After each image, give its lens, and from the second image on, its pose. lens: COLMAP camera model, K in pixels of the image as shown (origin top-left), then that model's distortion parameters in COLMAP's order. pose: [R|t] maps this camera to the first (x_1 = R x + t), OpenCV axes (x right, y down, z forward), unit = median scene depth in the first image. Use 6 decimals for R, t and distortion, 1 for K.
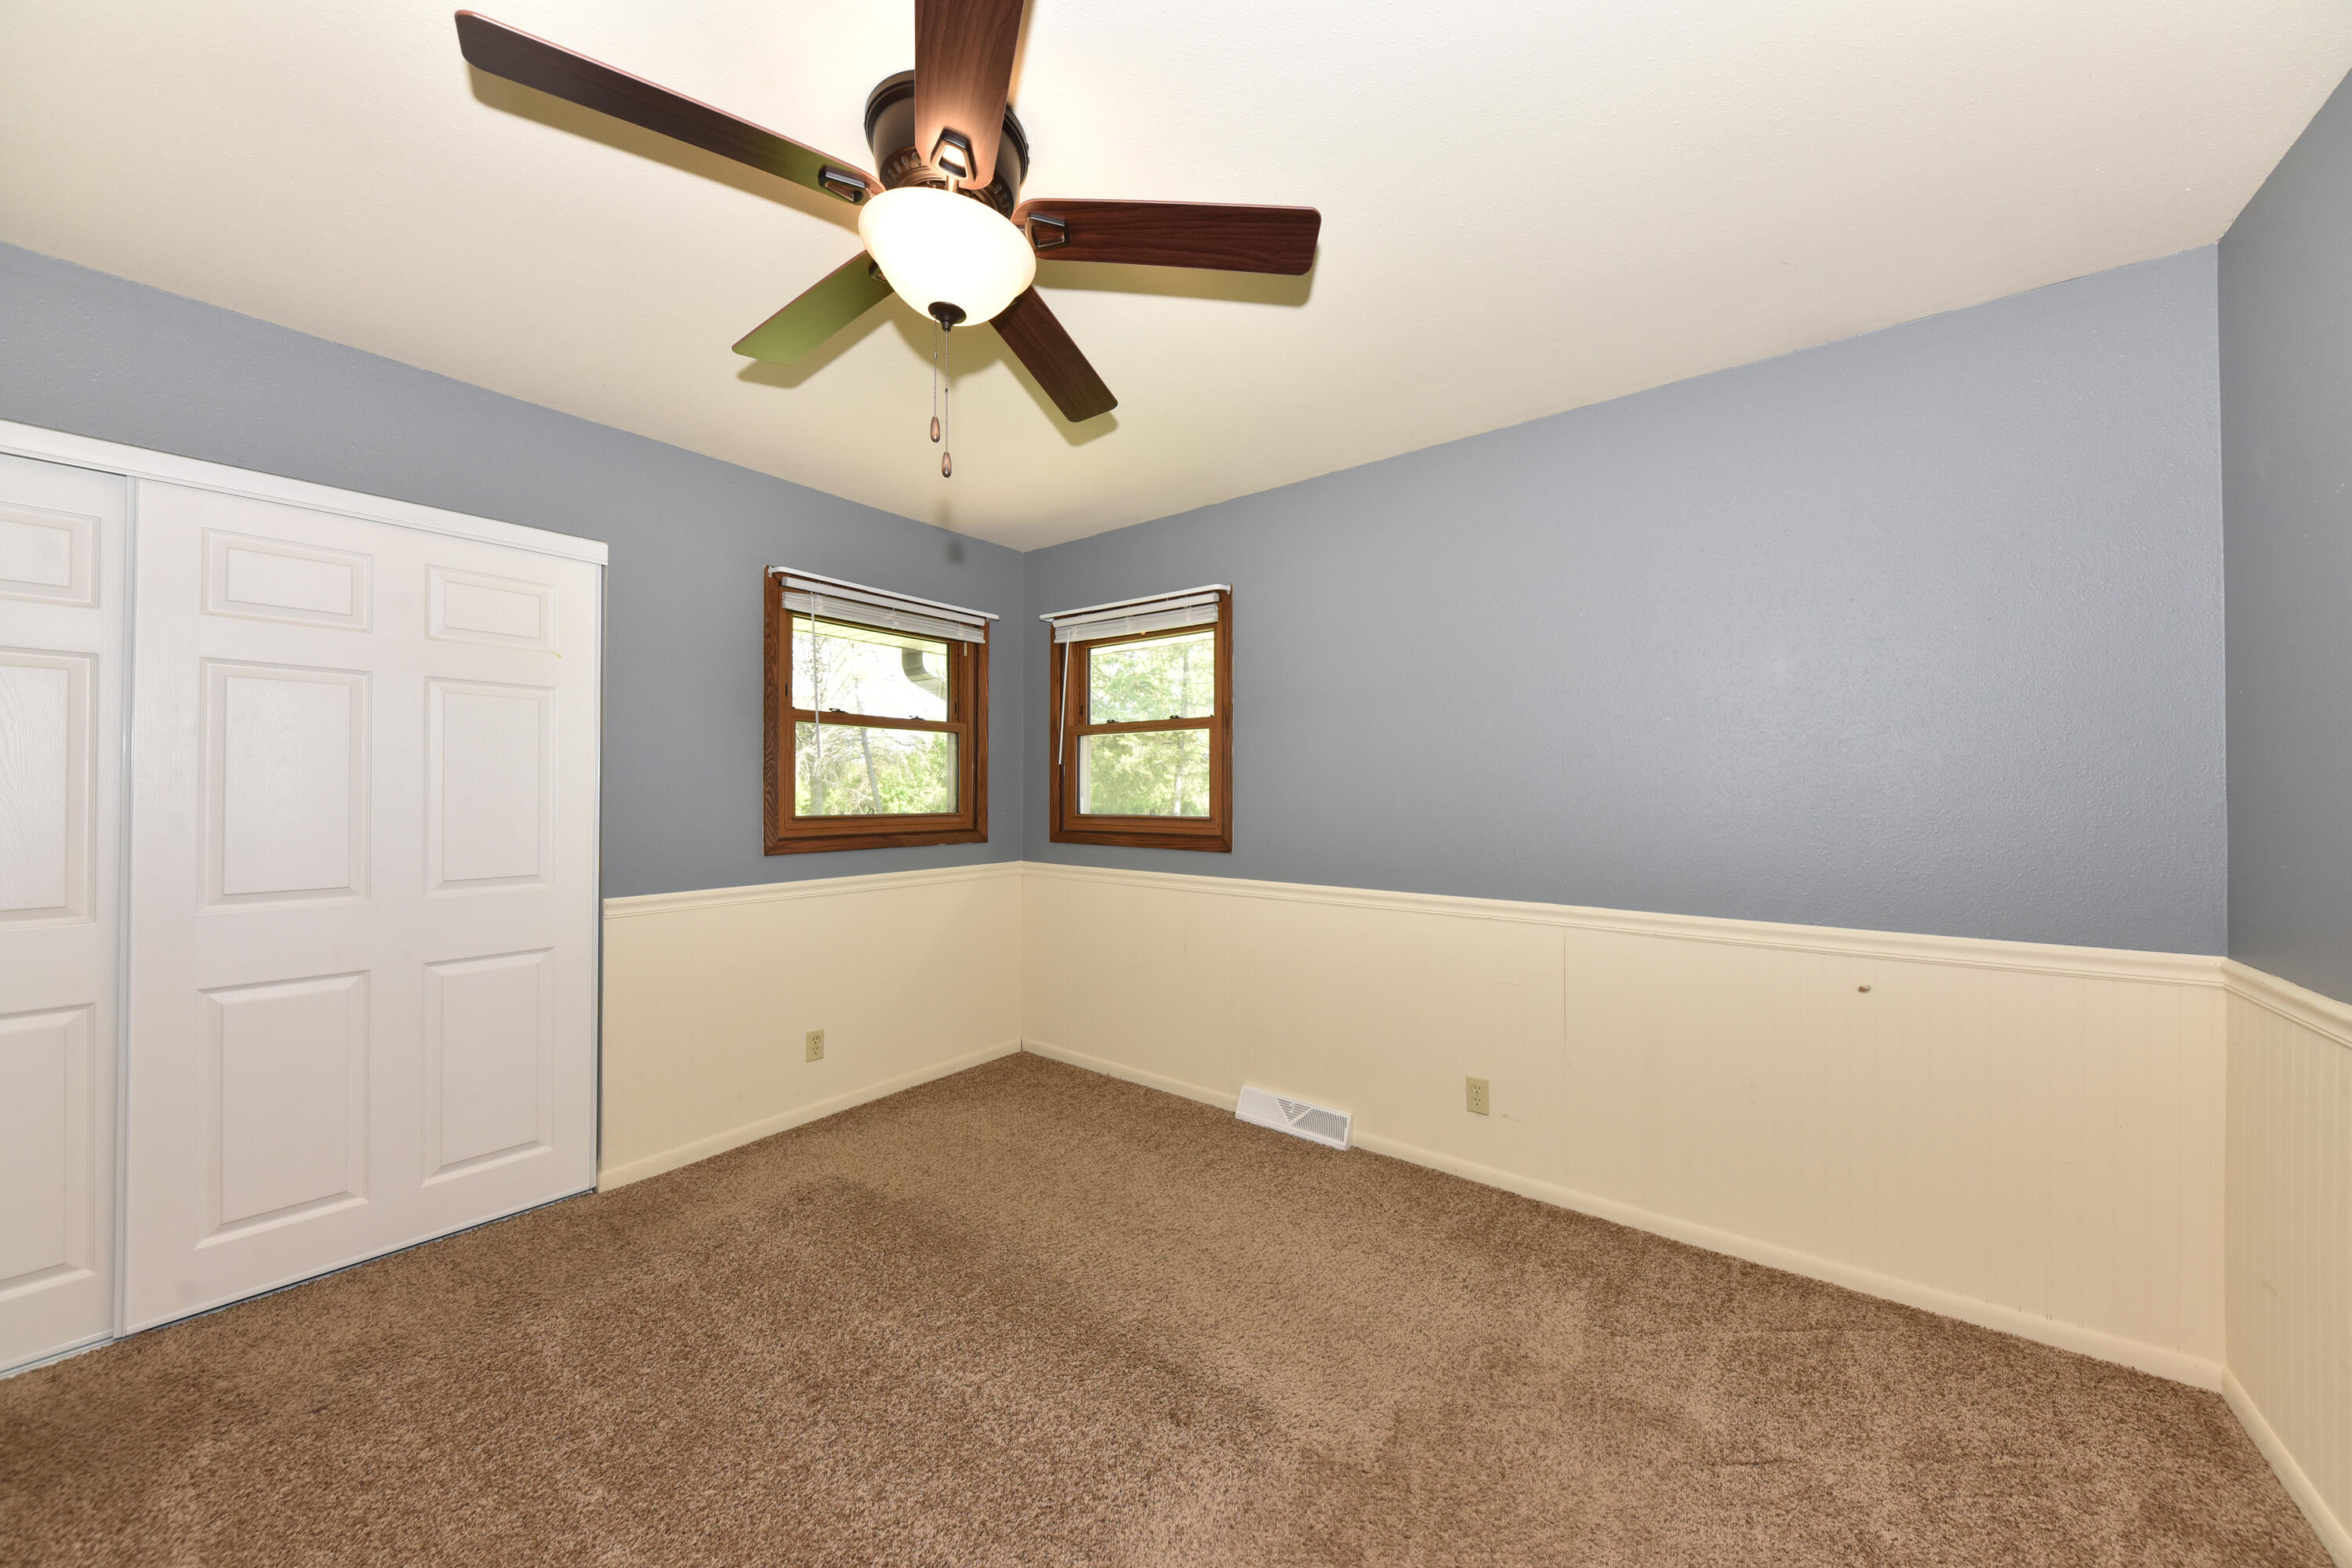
lens RADIAL K [[814.0, 0, 1185.5], [0, 814.0, 785.8], [0, 0, 1]] dist [0.010886, -0.007843]
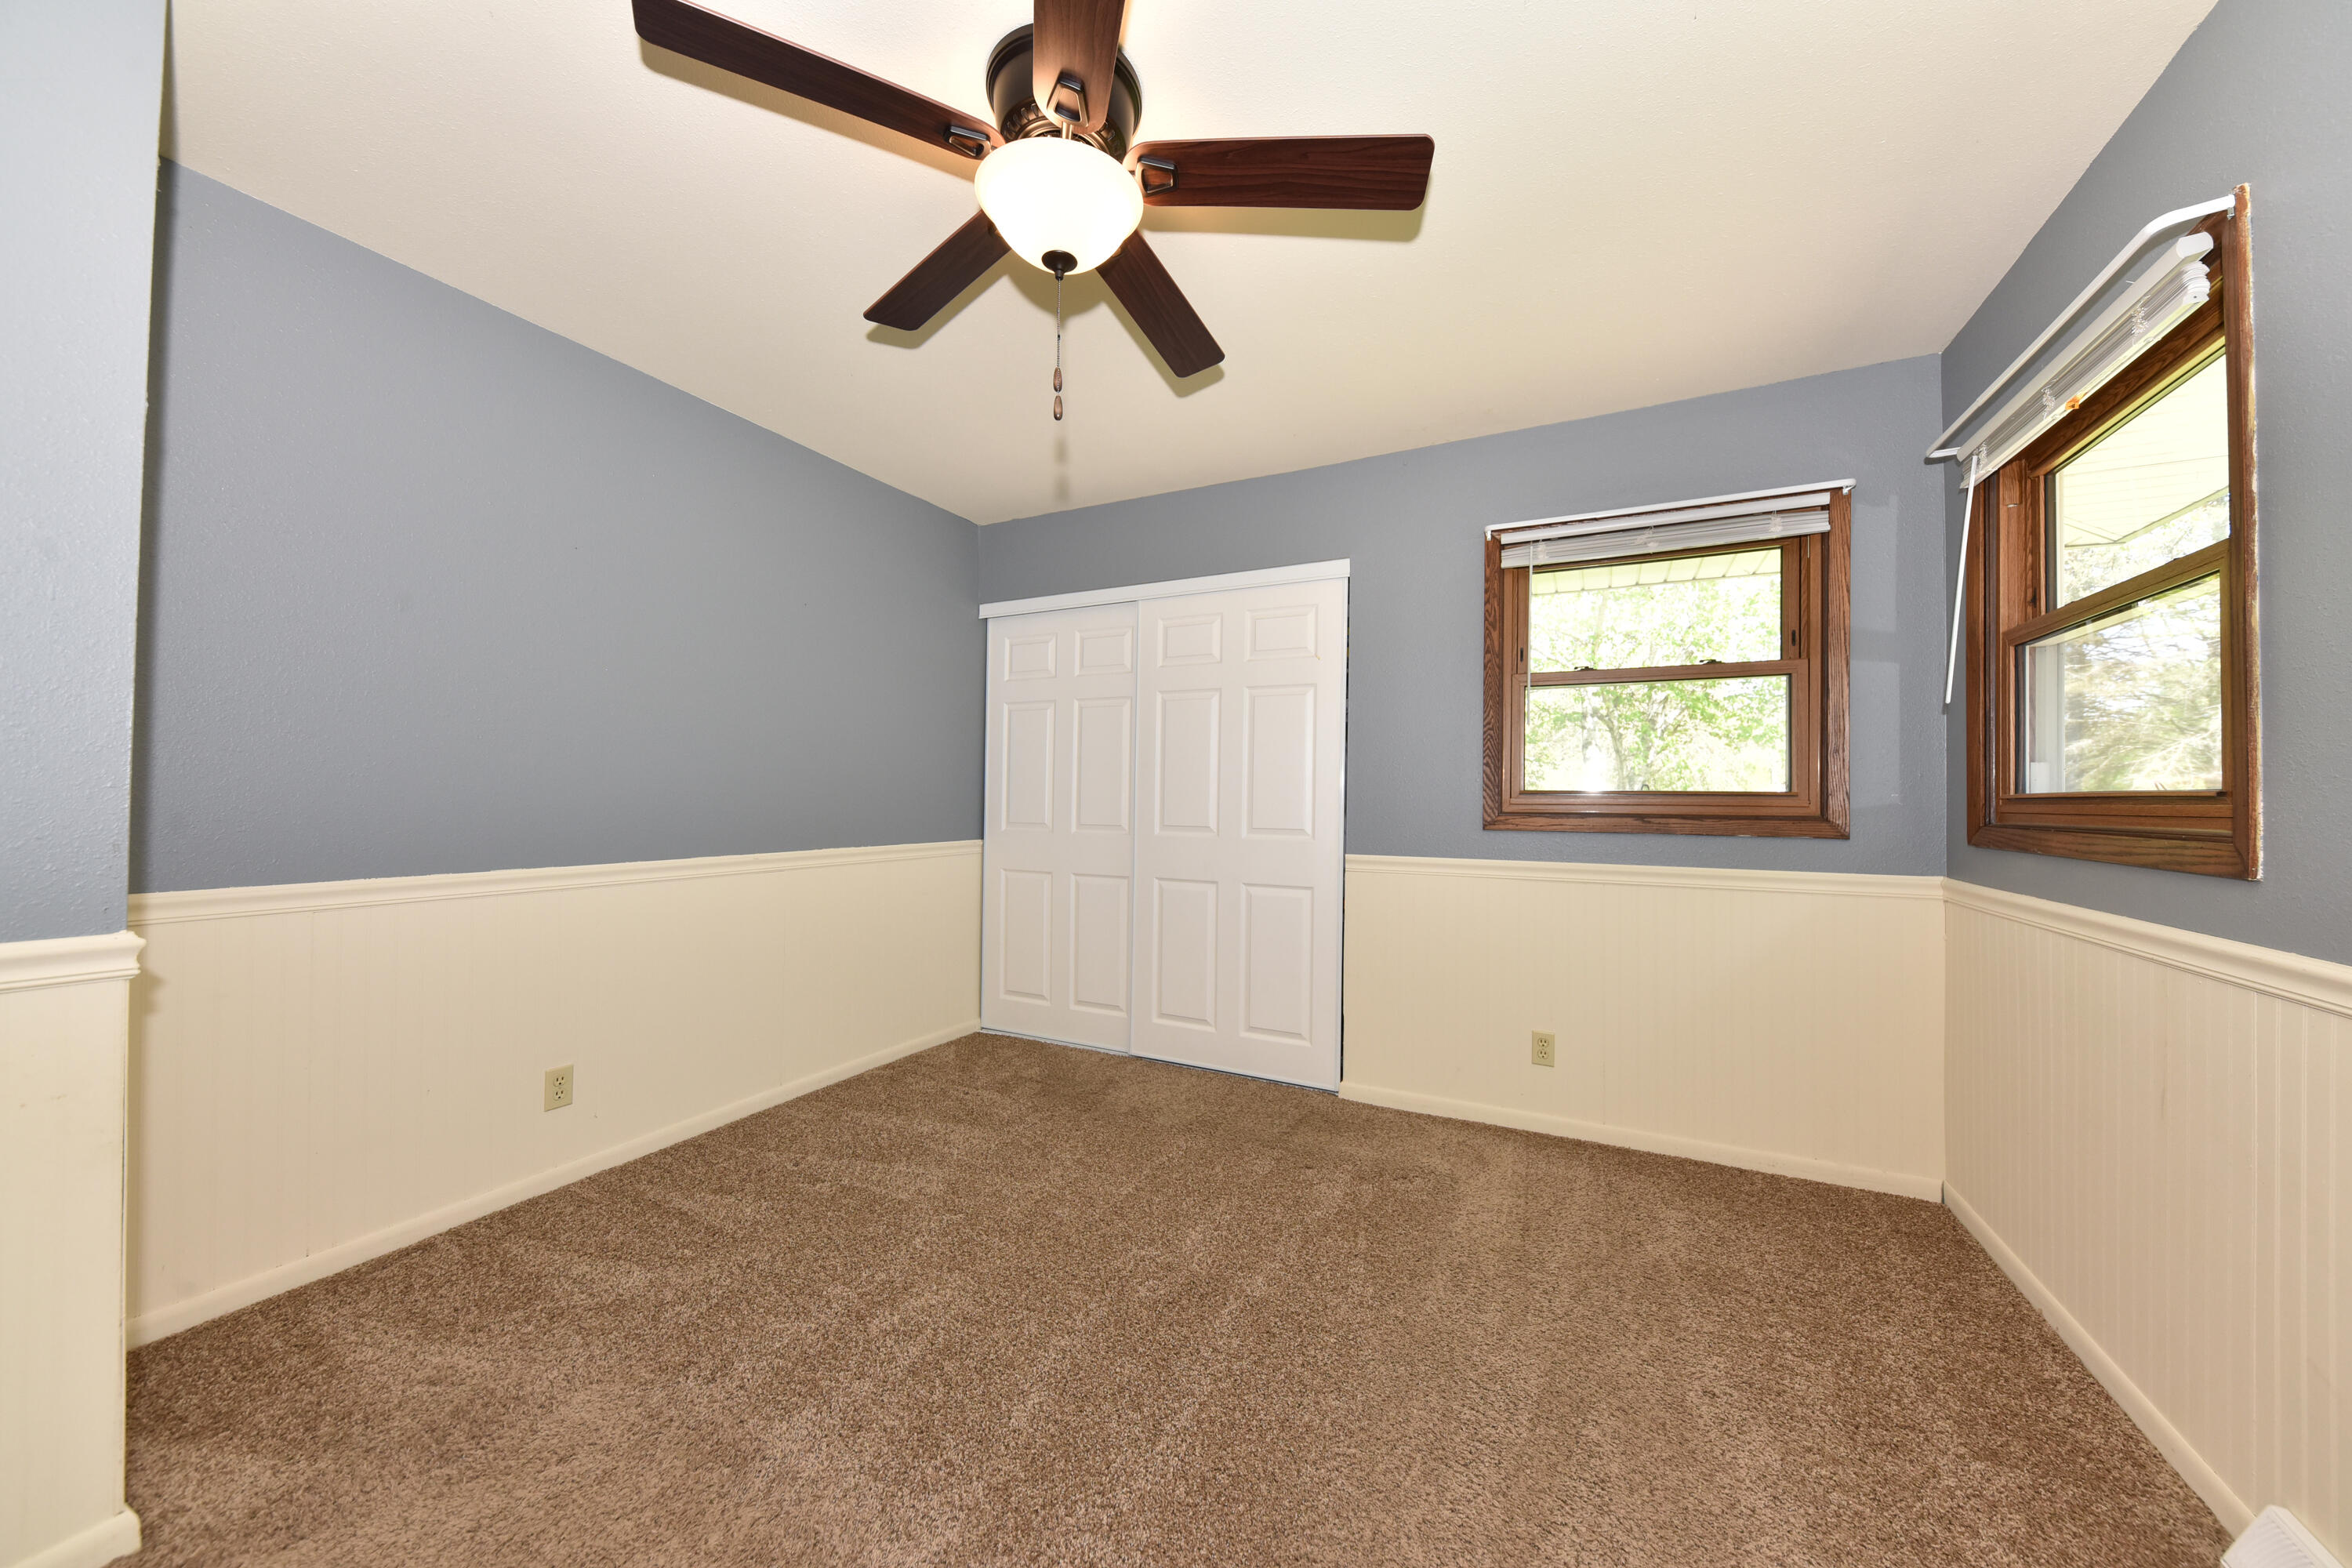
lens RADIAL K [[814.0, 0, 1185.5], [0, 814.0, 785.8], [0, 0, 1]] dist [0.010886, -0.007843]
pose [[0.178937, -0.013035, -0.983774, 0.340036], [-0.002306, 0.999904, -0.013668, 0.043849], [0.983858, 0.004714, 0.178890, 0.442137]]
